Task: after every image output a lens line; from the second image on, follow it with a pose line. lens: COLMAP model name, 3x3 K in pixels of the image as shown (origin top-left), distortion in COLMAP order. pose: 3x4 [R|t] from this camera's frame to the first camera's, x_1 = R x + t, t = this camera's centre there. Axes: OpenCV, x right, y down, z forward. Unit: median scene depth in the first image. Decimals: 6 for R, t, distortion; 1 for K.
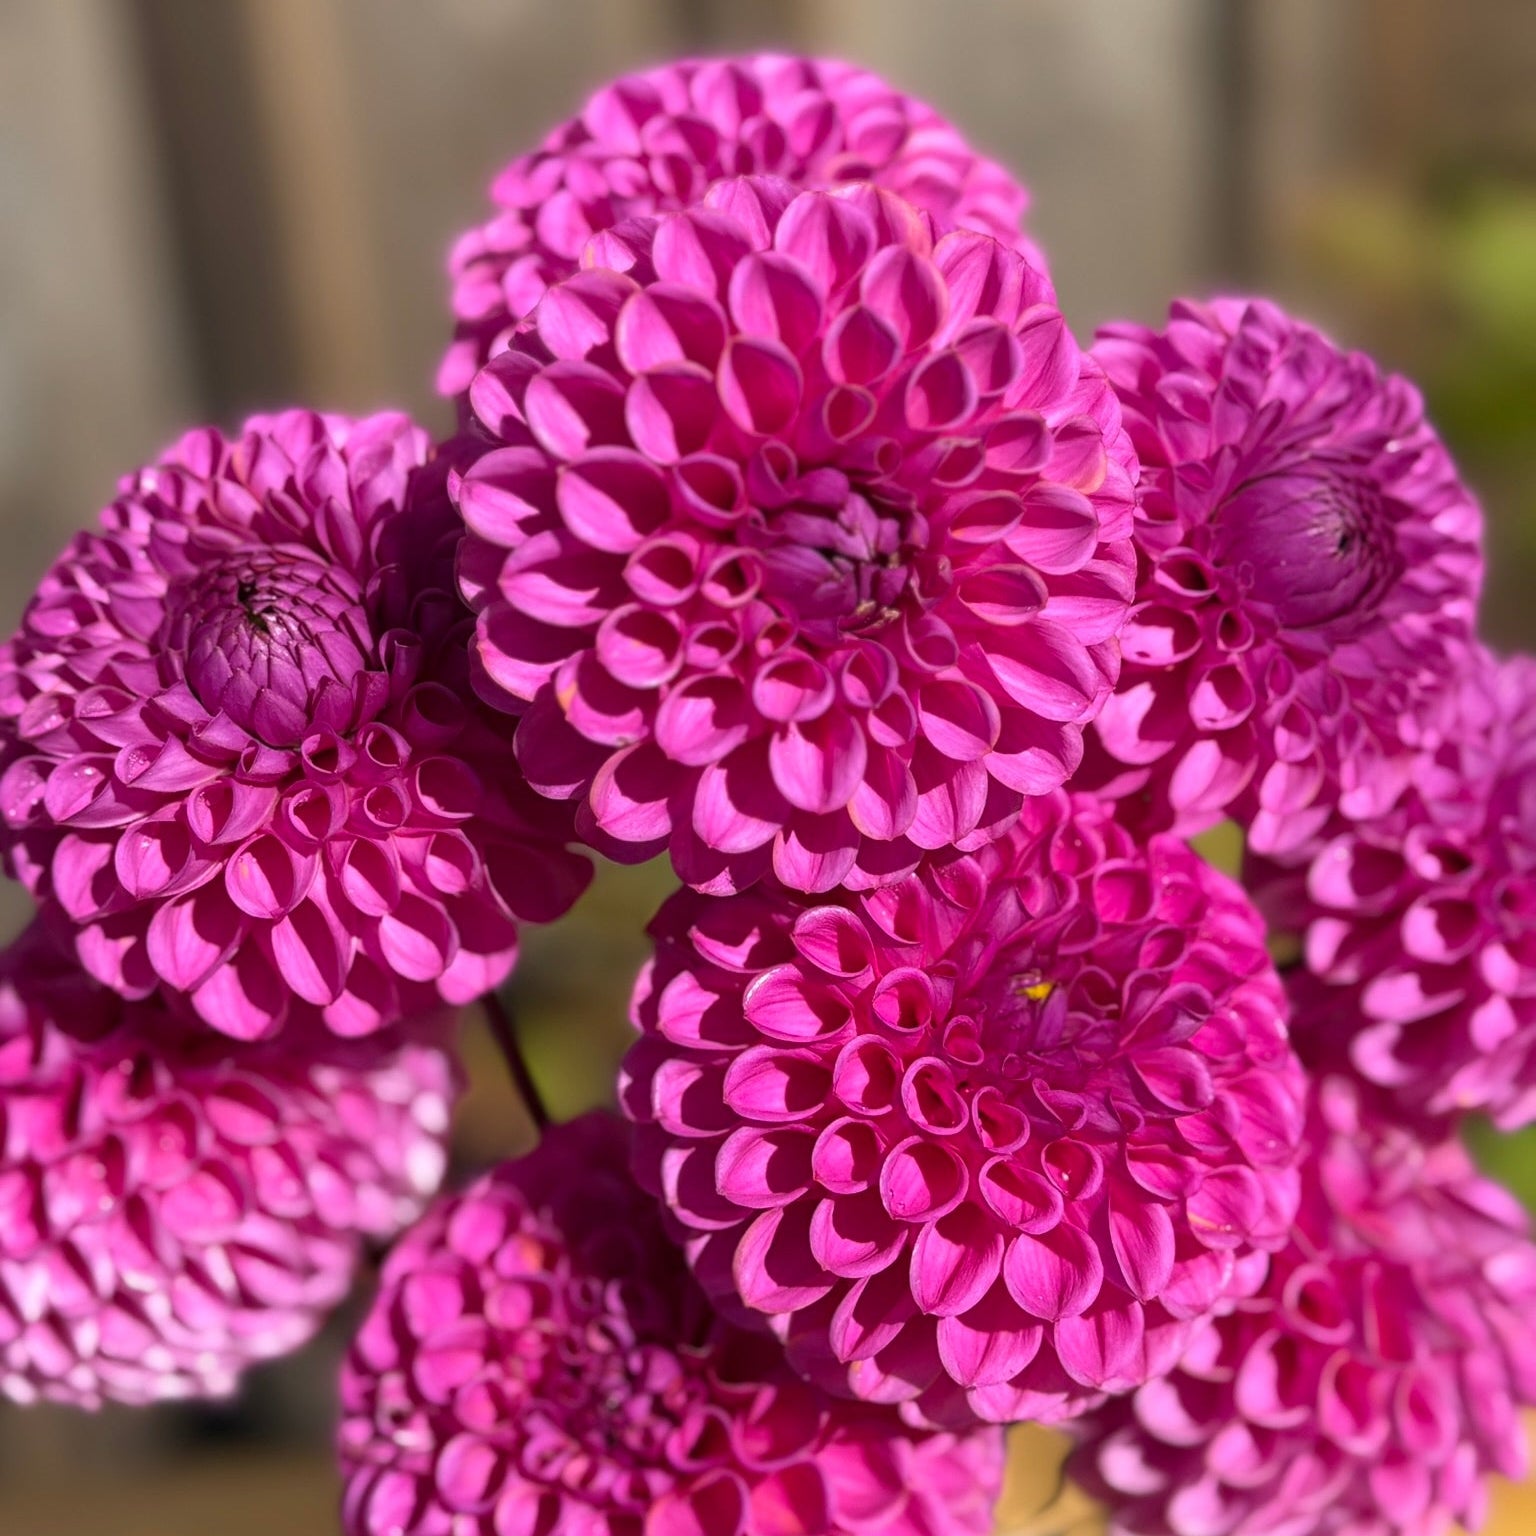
lens RADIAL K [[2988.4, 0, 838.0], [0, 2988.4, 832.3], [0, 0, 1]] dist [0.085180, 0.150709]
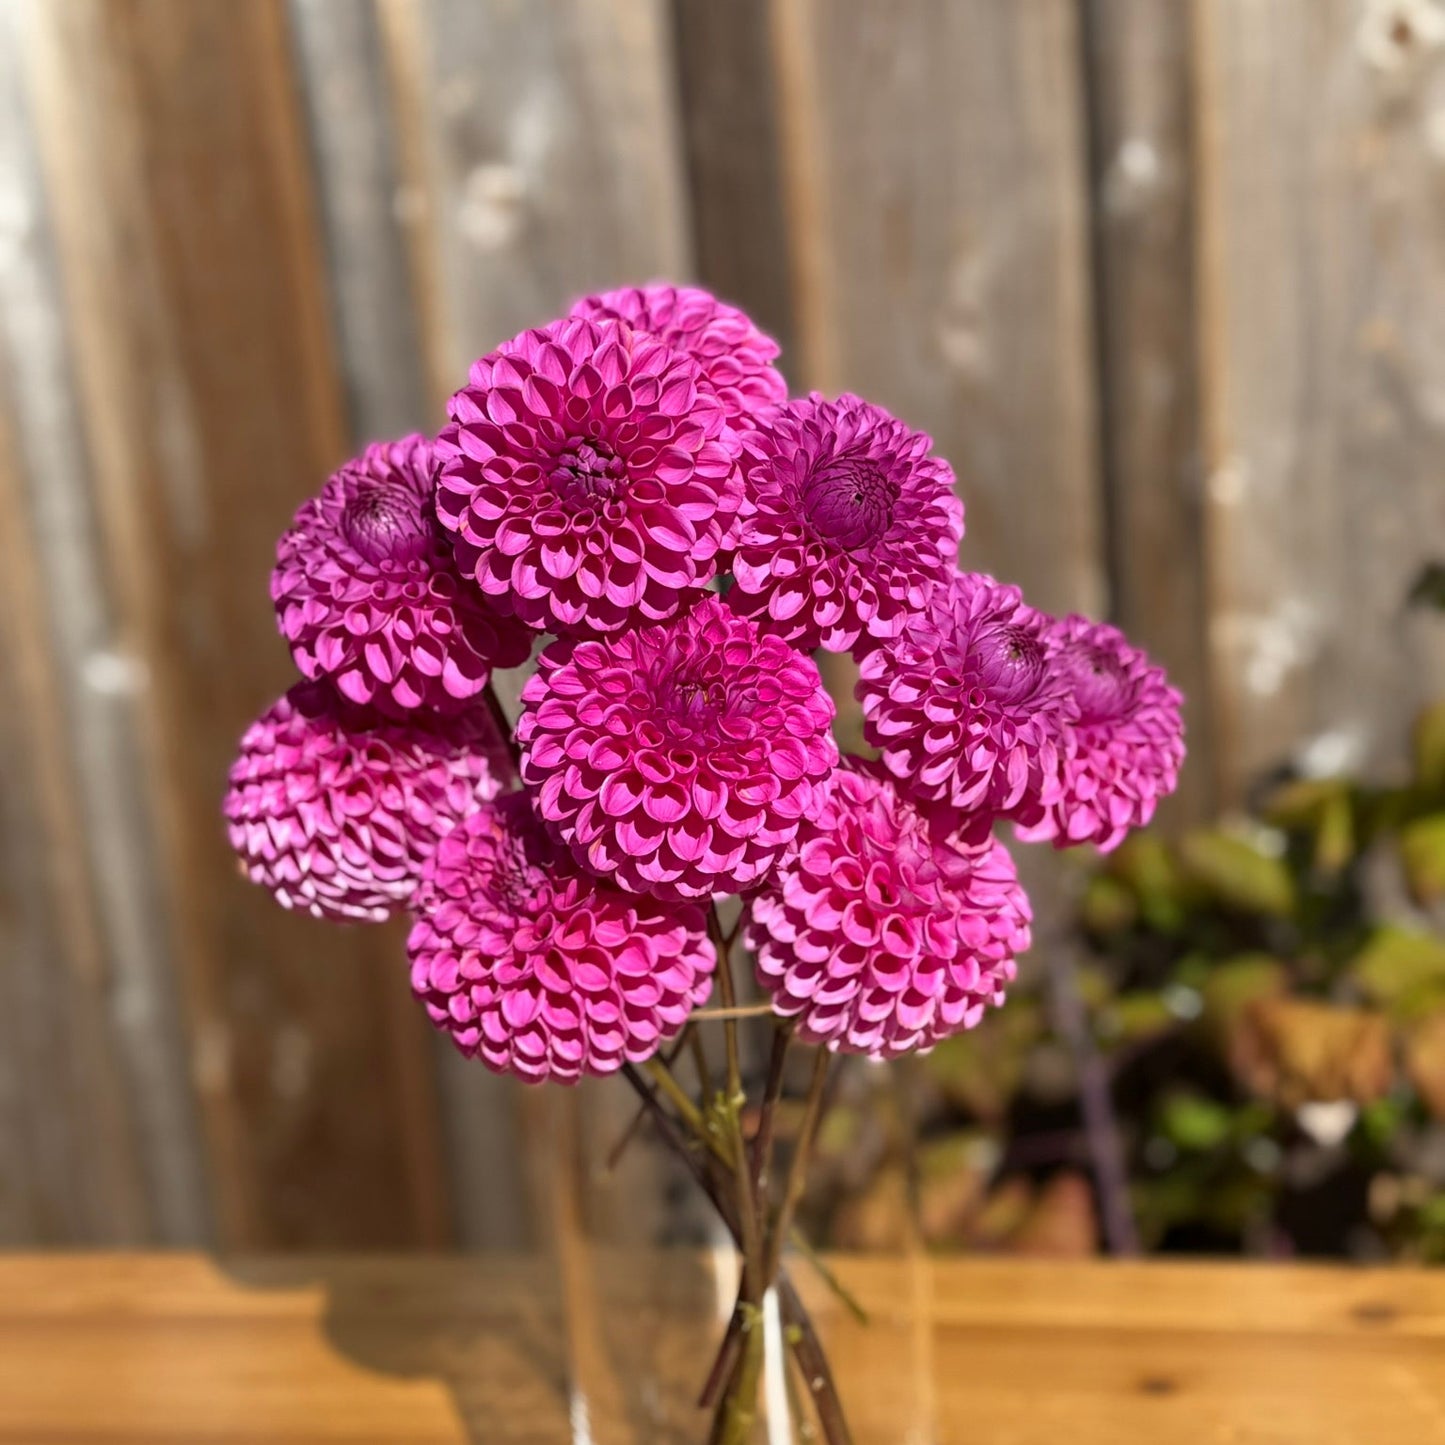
lens RADIAL K [[2641.2, 0, 715.3], [0, 2641.2, 891.7], [0, 0, 1]] dist [0.195101, -0.246618]
pose [[0.959029, 0.063764, -0.276039, 0.640417], [-0.089484, 0.992640, -0.081595, 0.361957], [0.268805, 0.102953, 0.957677, -0.851577]]
